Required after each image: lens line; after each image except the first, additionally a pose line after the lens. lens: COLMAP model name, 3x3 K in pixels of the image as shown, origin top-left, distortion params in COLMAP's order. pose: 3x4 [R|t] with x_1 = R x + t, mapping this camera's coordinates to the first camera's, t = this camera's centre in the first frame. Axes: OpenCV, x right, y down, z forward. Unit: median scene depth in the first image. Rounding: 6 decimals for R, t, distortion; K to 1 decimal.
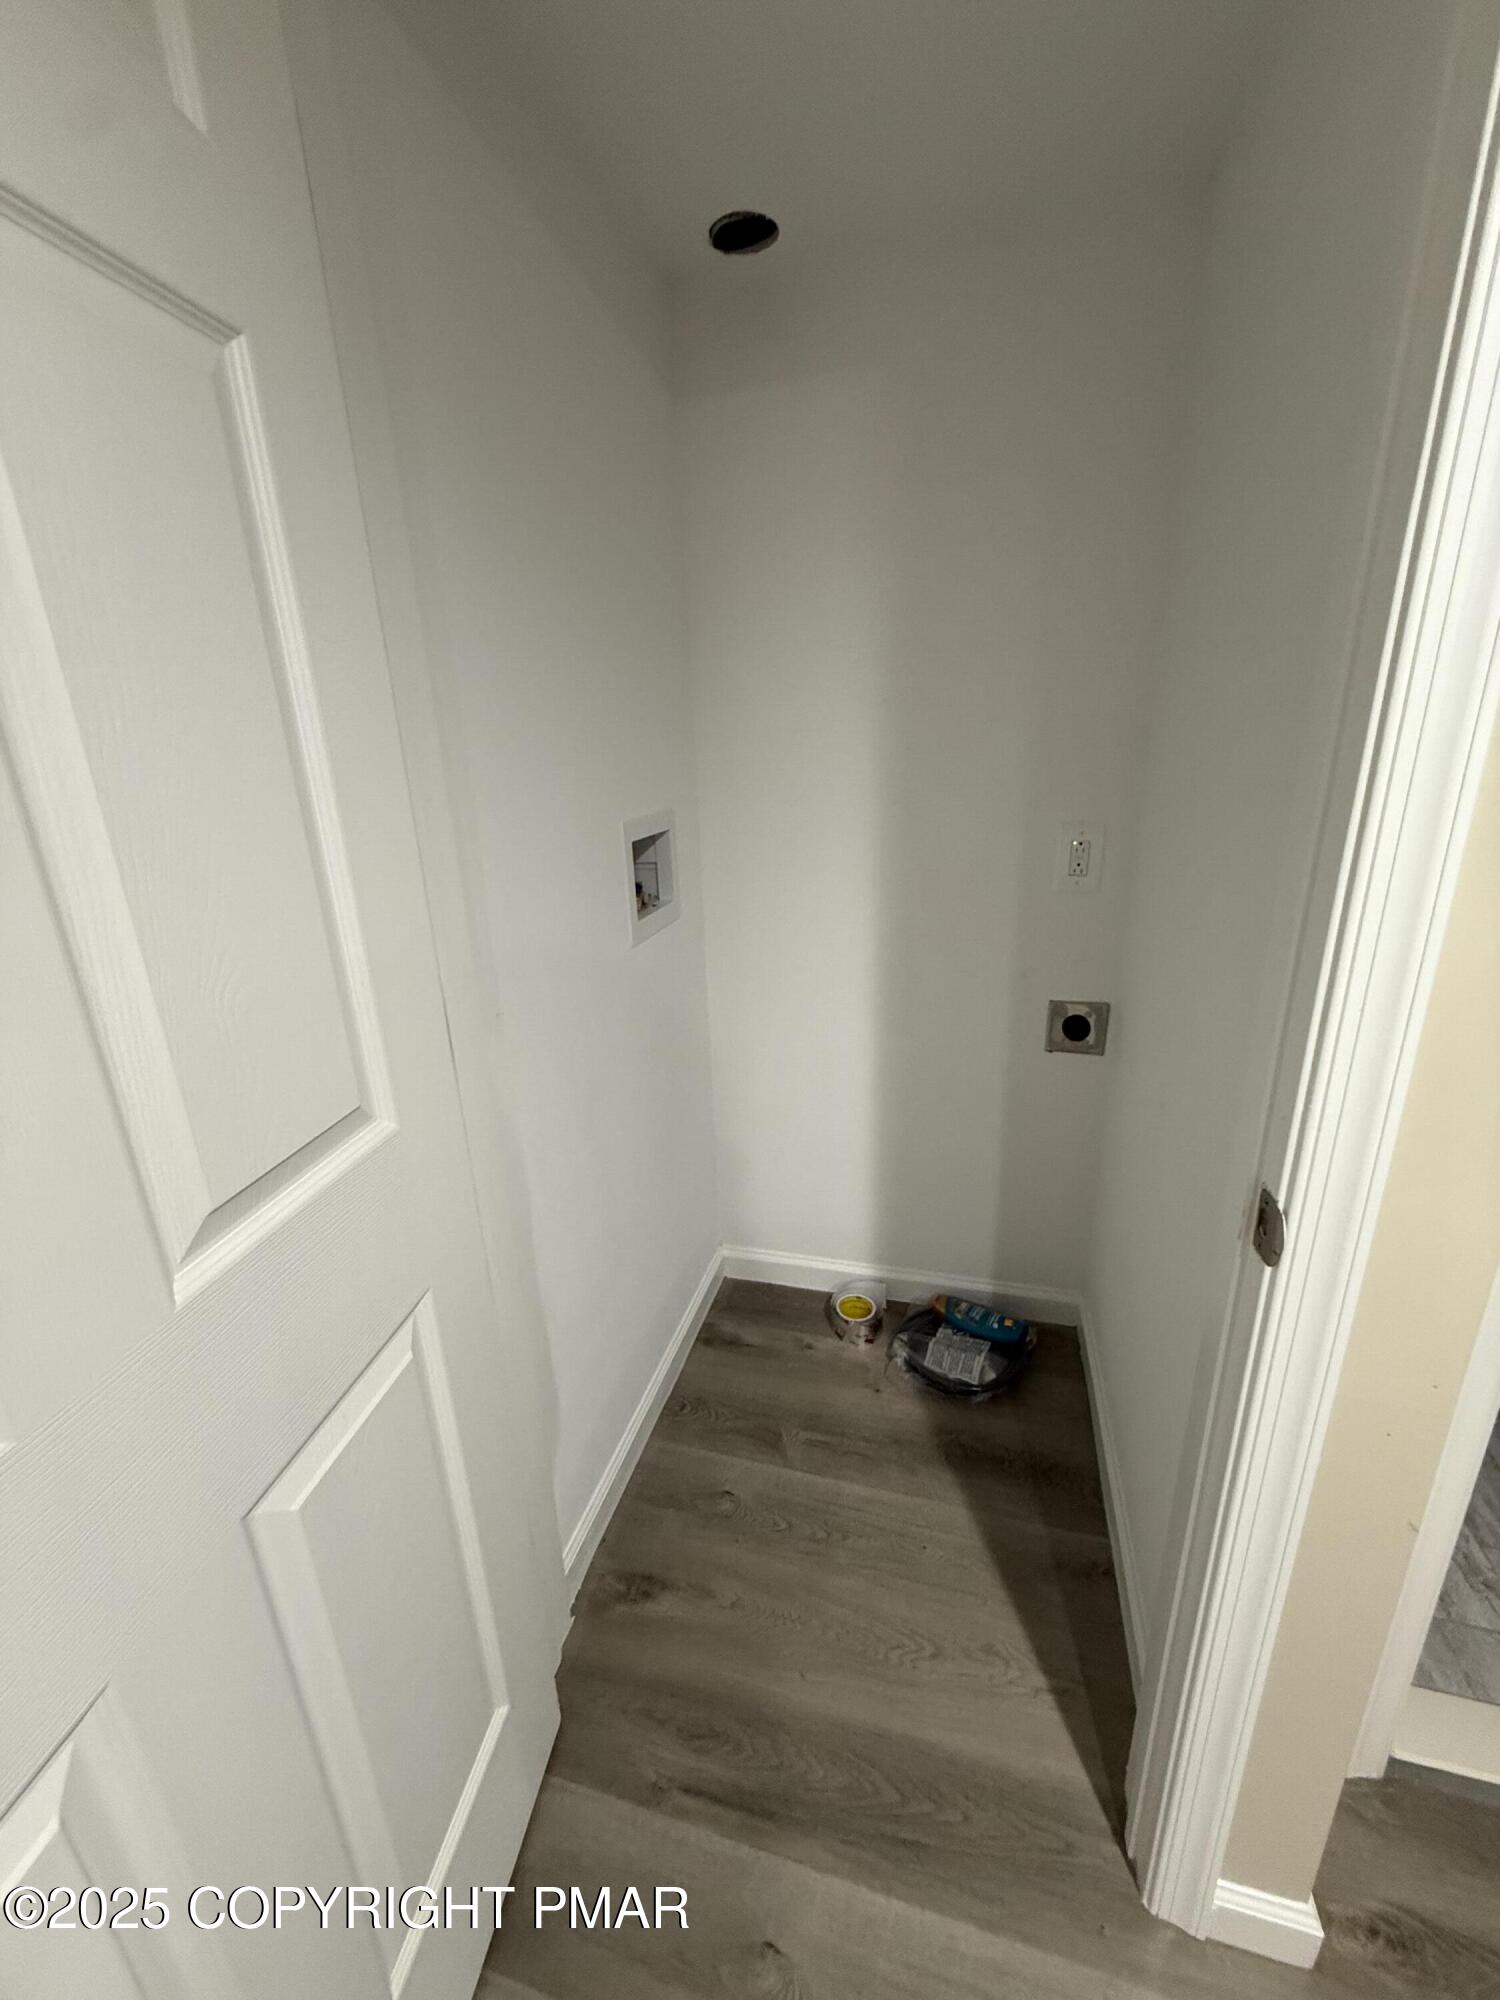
lens RADIAL K [[793.8, 0, 753.3], [0, 793.8, 994.7], [0, 0, 1]] dist [-0.002086, 0.000001]
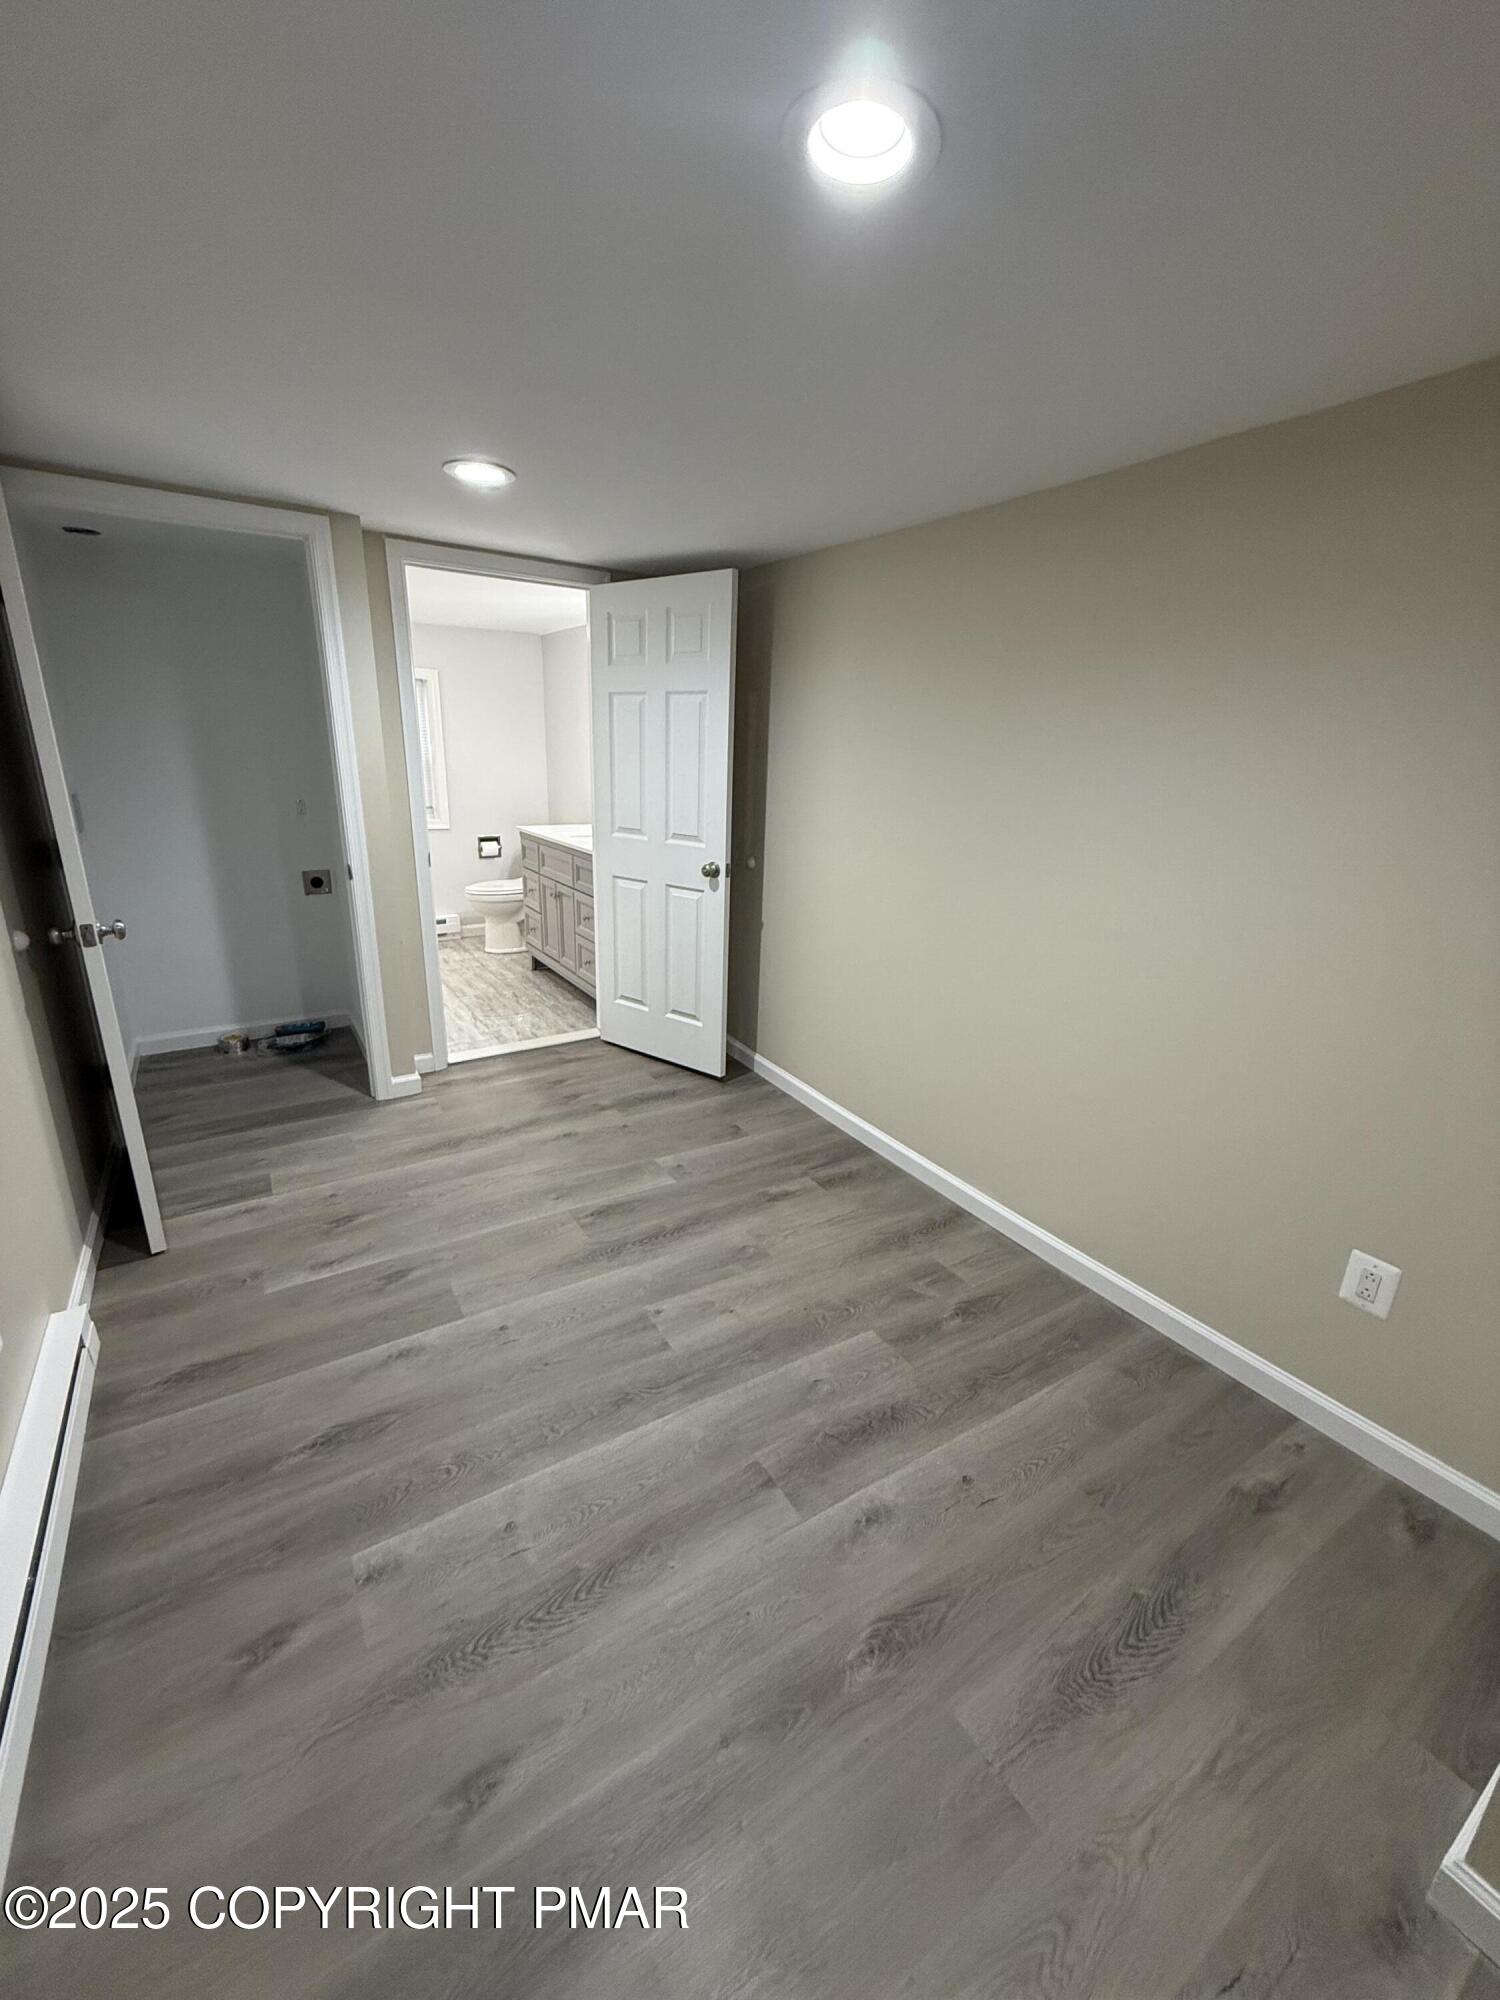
lens RADIAL K [[793.8, 0, 753.3], [0, 793.8, 994.7], [0, 0, 1]] dist [-0.002086, 0.000001]
pose [[0.665404, -0.176334, 0.725358, -0.467946], [0.176692, 0.981292, 0.076464, 0.403549], [-0.725271, 0.077285, 0.684112, -1.442645]]
